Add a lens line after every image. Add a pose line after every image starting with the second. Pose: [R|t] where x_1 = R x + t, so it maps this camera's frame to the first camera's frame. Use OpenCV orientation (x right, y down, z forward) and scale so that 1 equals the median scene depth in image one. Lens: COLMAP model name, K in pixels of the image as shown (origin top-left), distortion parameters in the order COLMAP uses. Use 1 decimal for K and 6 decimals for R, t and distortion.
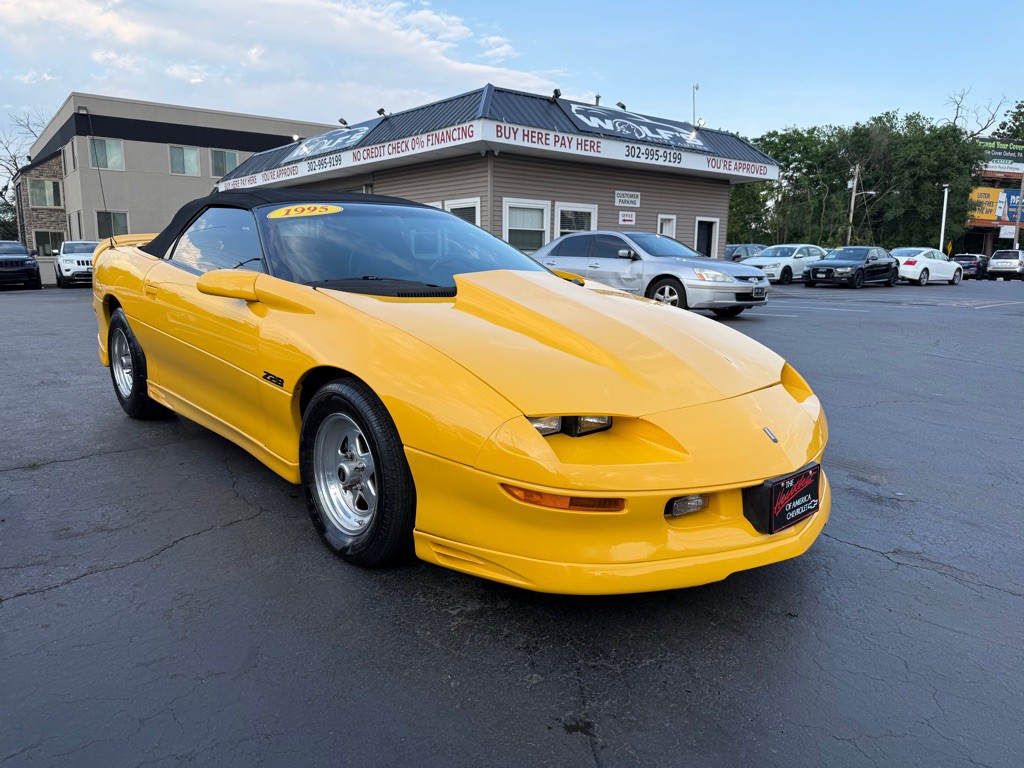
lens RADIAL K [[724.9, 0, 513.7], [0, 724.9, 381.5], [0, 0, 1]] dist [0.004243, -0.009666]
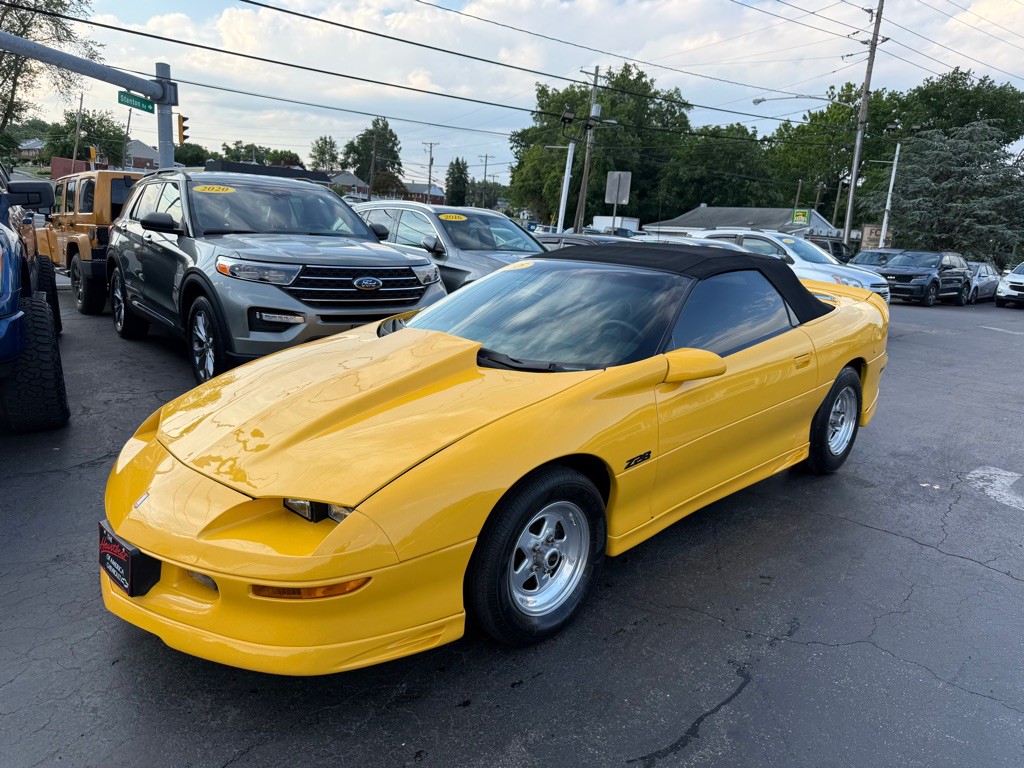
lens RADIAL K [[723.0, 0, 519.8], [0, 723.0, 387.6], [0, 0, 1]] dist [-0.001481, -0.000123]
pose [[0.060341, 0.211992, -0.975407, 0.177499], [-0.224723, 0.954986, 0.193652, -0.053316], [0.972553, 0.207511, 0.105264, 0.177100]]
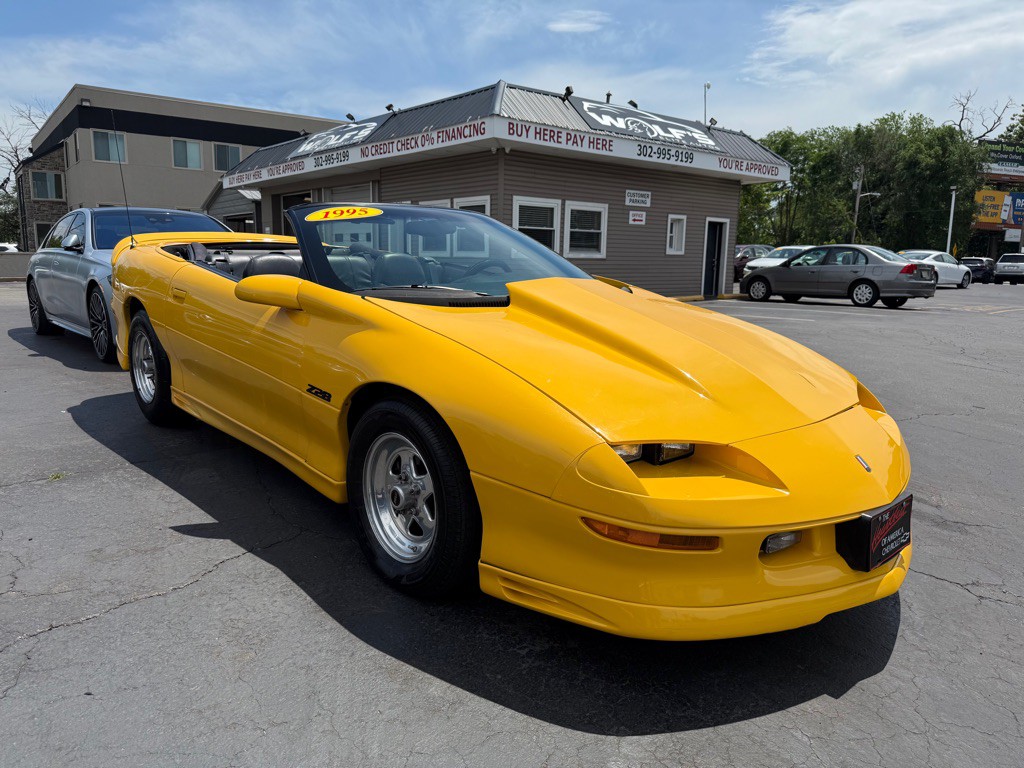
lens RADIAL K [[726.2, 0, 511.8], [0, 726.2, 383.9], [0, 0, 1]] dist [0.002035, -0.007612]
pose [[0.999929, 0.011718, -0.001933, -0.011853], [-0.011706, 0.999912, 0.006215, -0.003573], [0.002006, -0.006192, 0.999979, 0.008956]]
